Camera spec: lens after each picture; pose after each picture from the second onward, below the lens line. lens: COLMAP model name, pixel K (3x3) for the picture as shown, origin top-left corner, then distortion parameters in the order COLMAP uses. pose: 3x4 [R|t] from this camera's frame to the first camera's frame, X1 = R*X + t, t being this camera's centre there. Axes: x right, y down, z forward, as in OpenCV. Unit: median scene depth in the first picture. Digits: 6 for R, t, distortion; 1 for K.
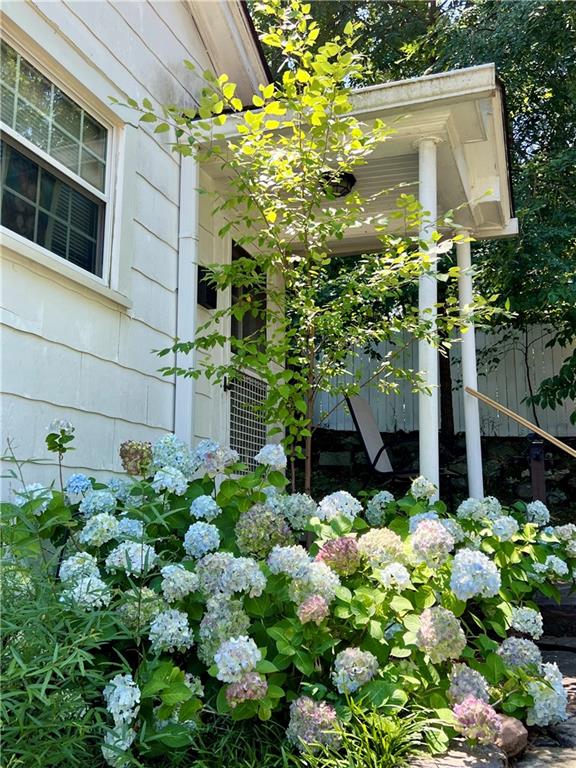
lens RADIAL K [[762.1, 0, 287.8], [0, 762.1, 383.4], [0, 0, 1]] dist [0.030385, 0.000000]
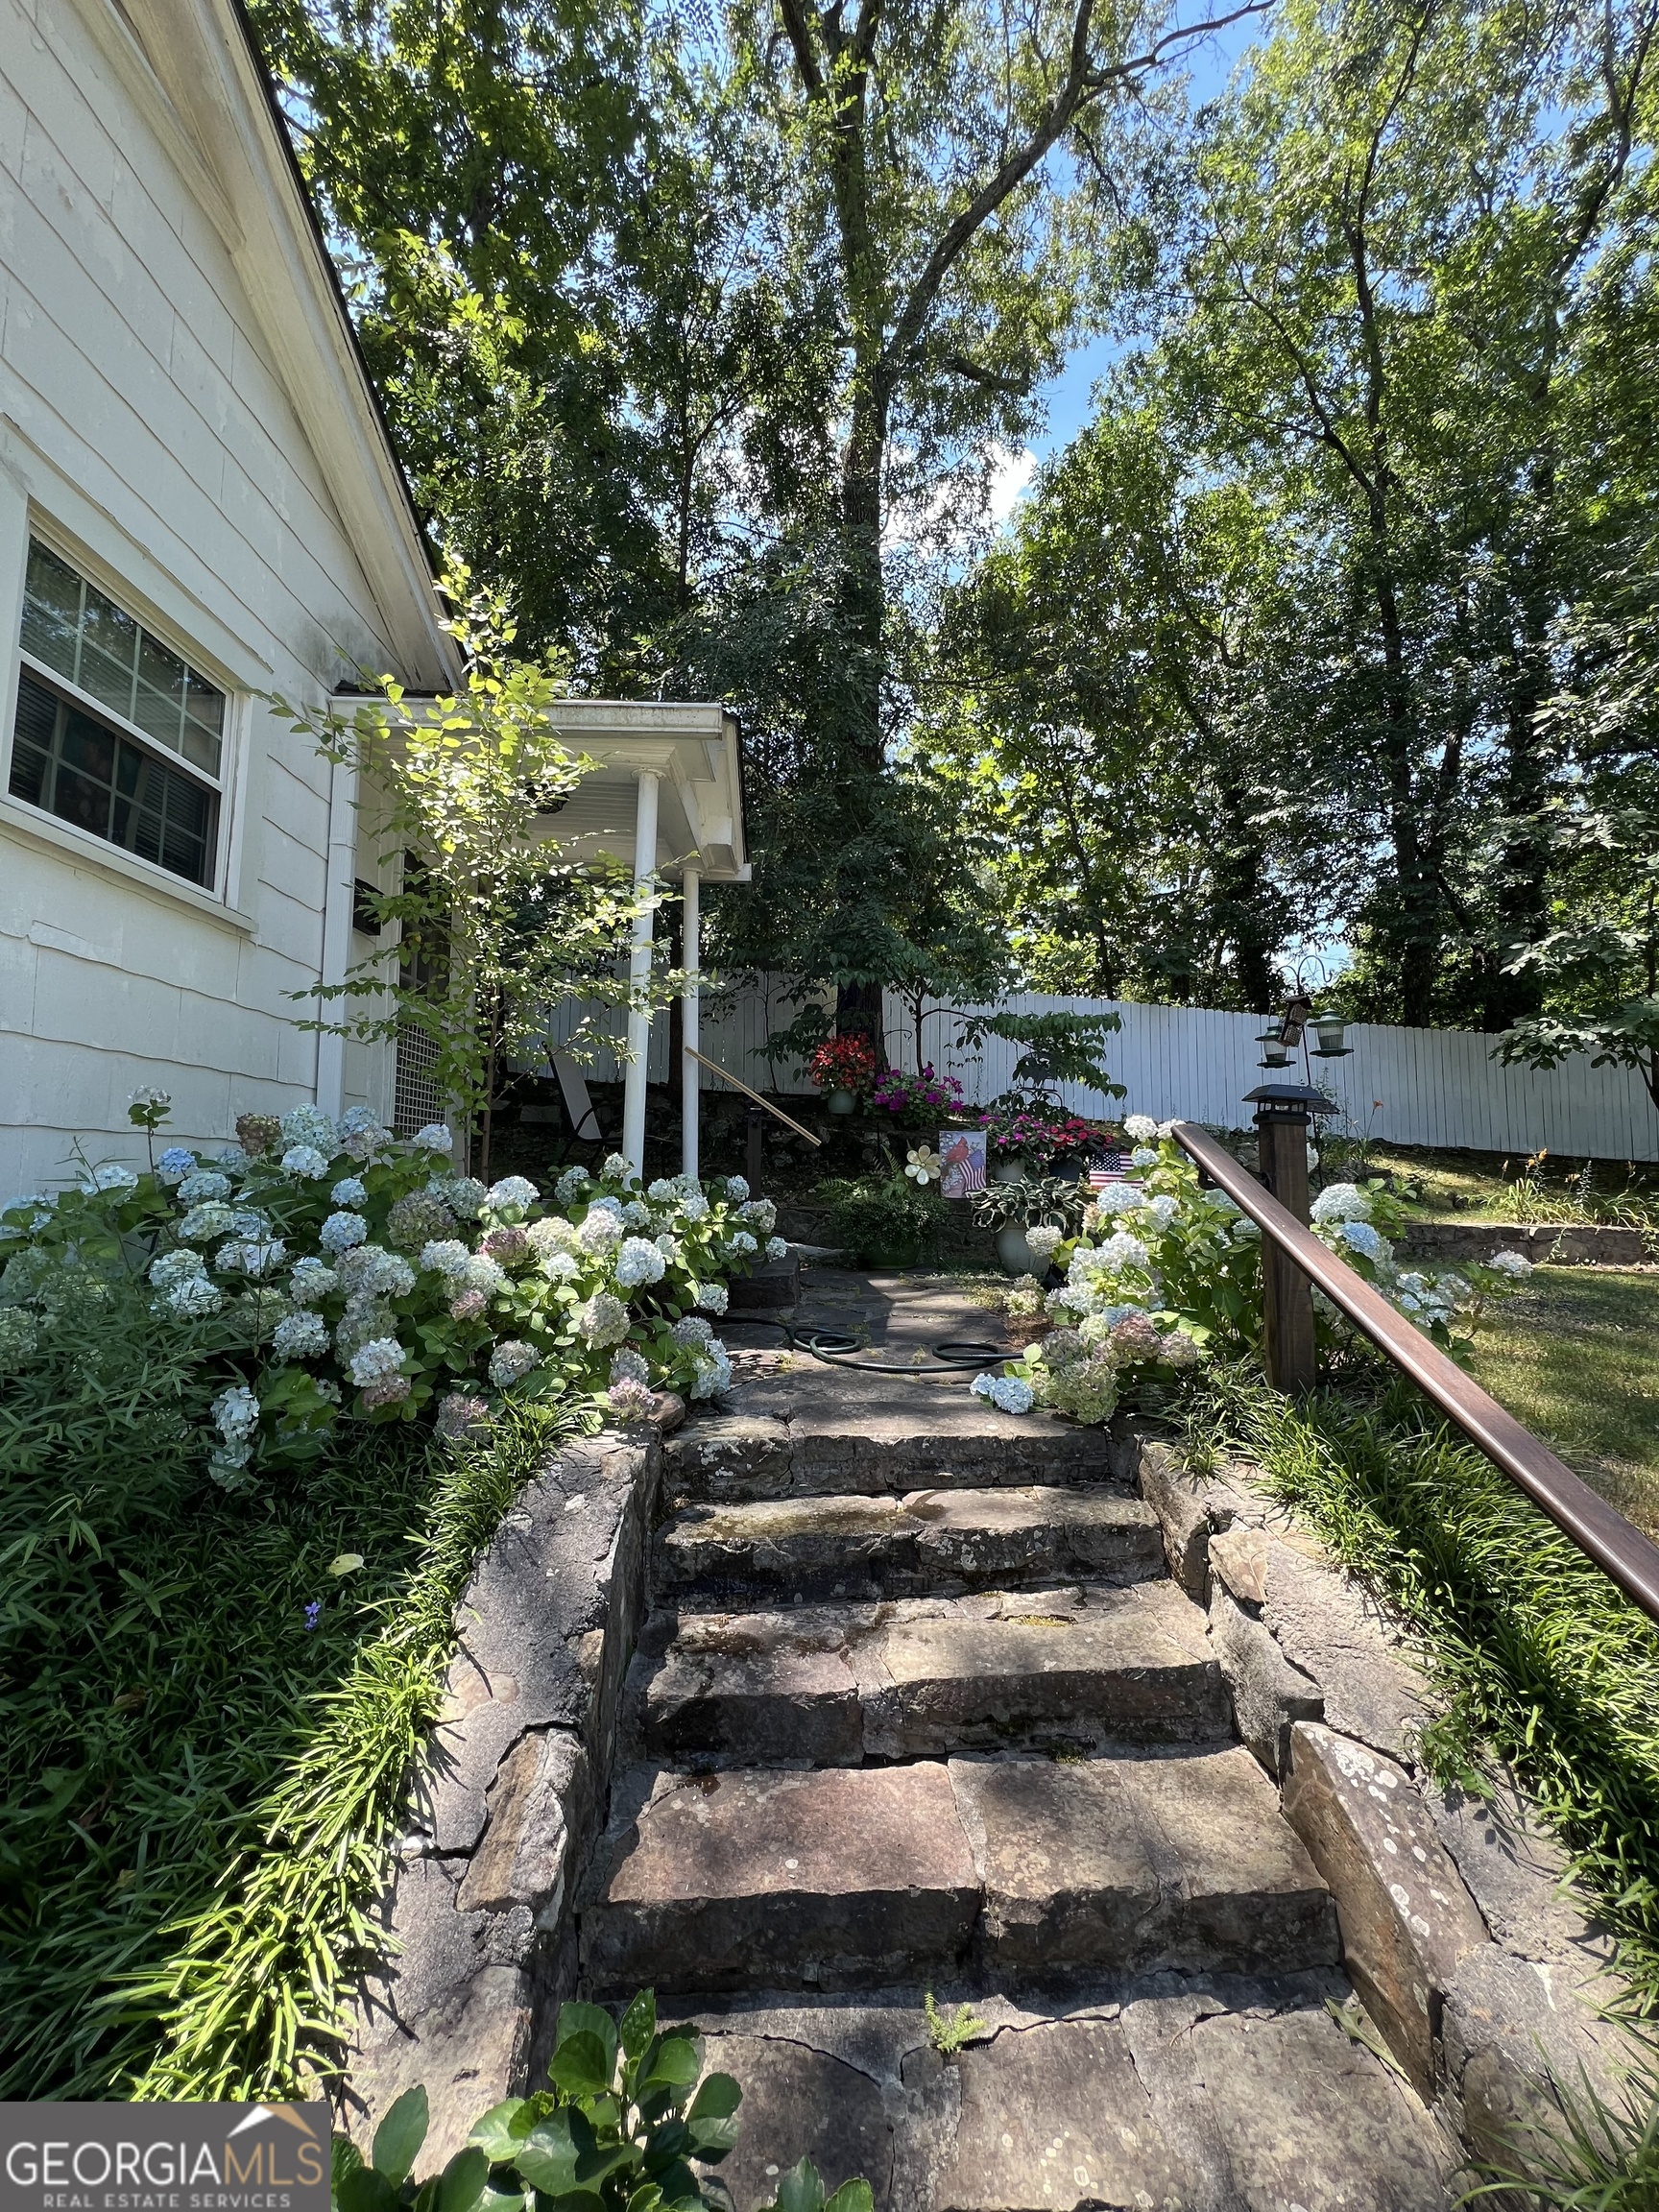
lens RADIAL K [[886.7, 0, 834.7], [0, 886.7, 1103.4], [0, 0, 1]] dist [-0.003270, -0.000848]
pose [[0.931555, 0.025896, 0.362677, 0.038268], [-0.059255, 0.994938, 0.081160, -0.055117], [-0.358740, -0.097095, 0.928374, -0.128962]]
